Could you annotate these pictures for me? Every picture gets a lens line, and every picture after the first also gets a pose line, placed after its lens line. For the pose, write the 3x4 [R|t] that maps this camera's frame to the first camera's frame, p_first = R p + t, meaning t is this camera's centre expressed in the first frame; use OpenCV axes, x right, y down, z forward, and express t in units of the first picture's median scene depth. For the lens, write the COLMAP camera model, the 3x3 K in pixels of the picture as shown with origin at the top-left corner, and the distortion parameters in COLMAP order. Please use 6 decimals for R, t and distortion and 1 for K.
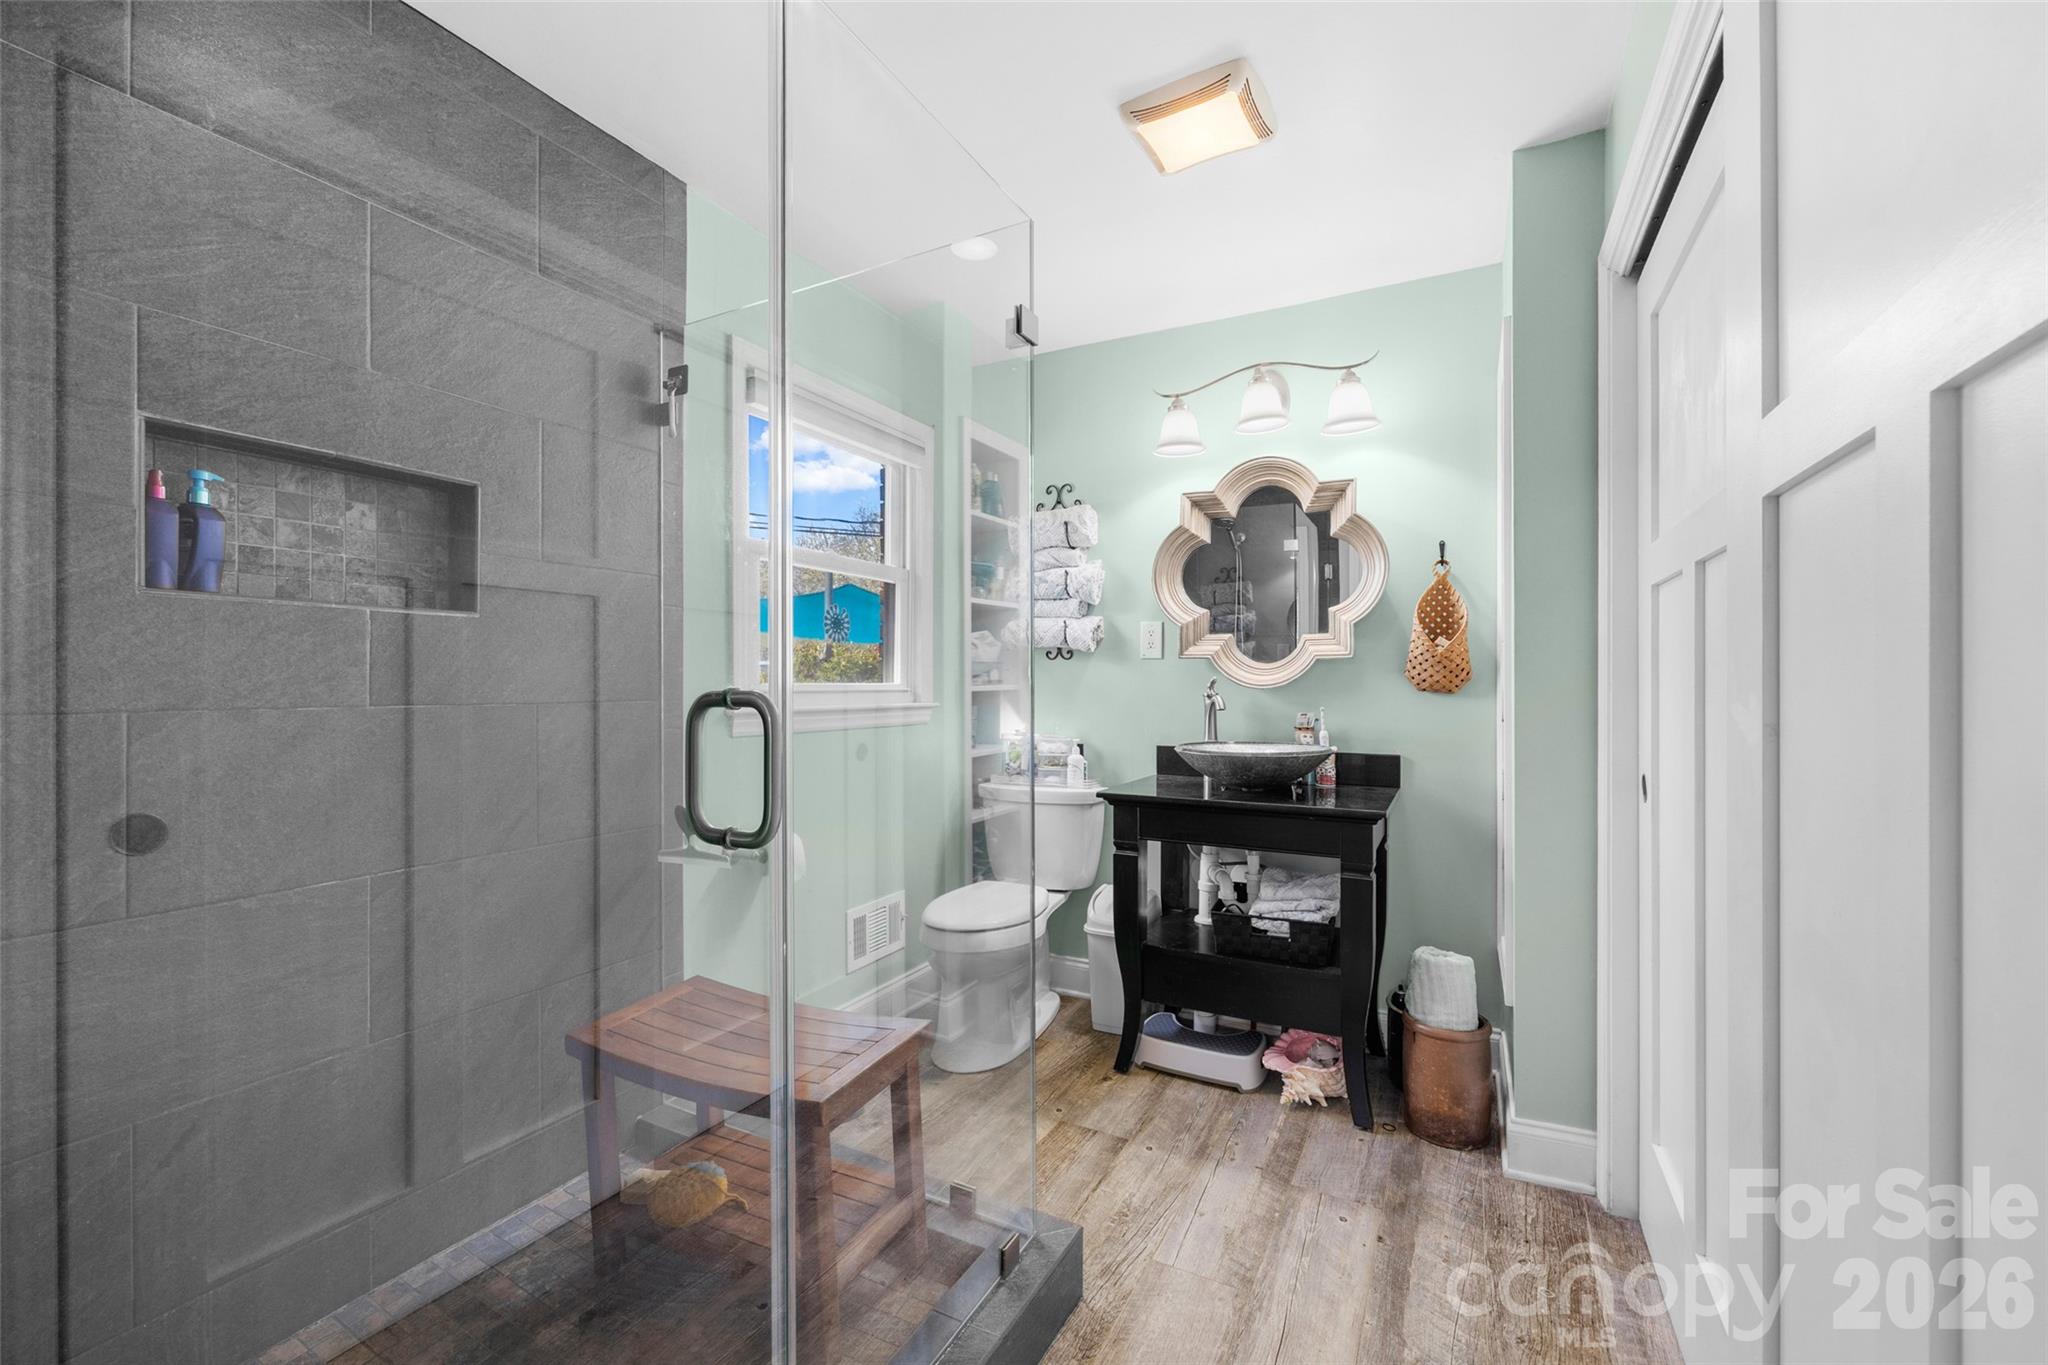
lens RADIAL K [[816.4, 0, 1018.6], [0, 816.4, 677.5], [0, 0, 1]] dist [0.002673, 0.000144]
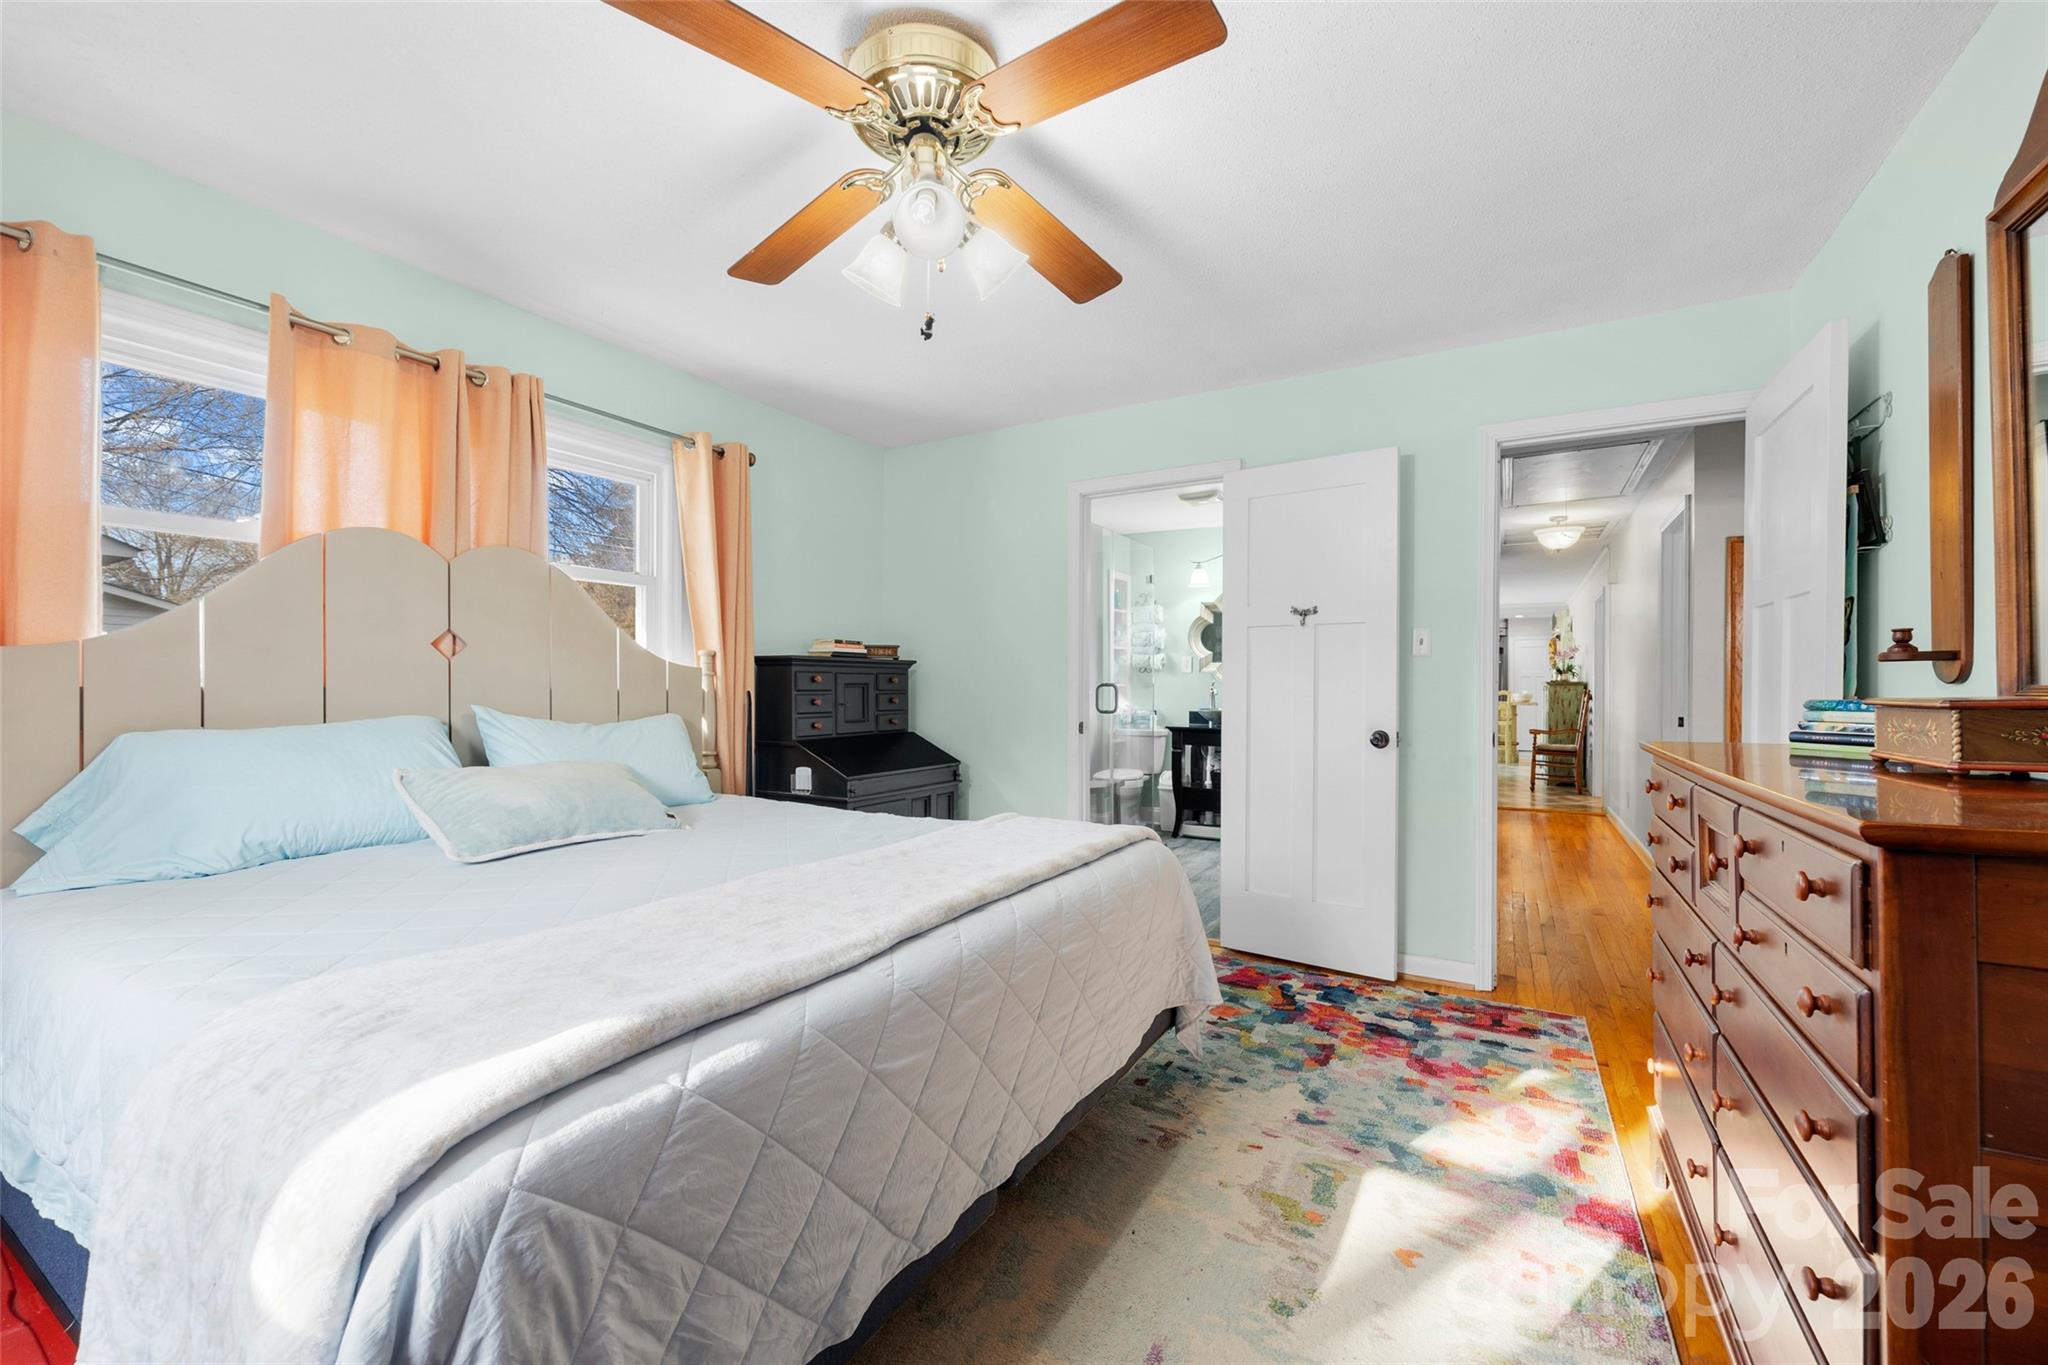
lens RADIAL K [[816.4, 0, 1031.2], [0, 816.4, 676.8], [0, 0, 1]] dist [0.002673, 0.000144]
pose [[0.999740, 0.005563, -0.022134, -0.231325], [-0.005621, 0.999981, -0.002587, -0.003900], [0.022119, 0.002711, 0.999752, -1.342303]]
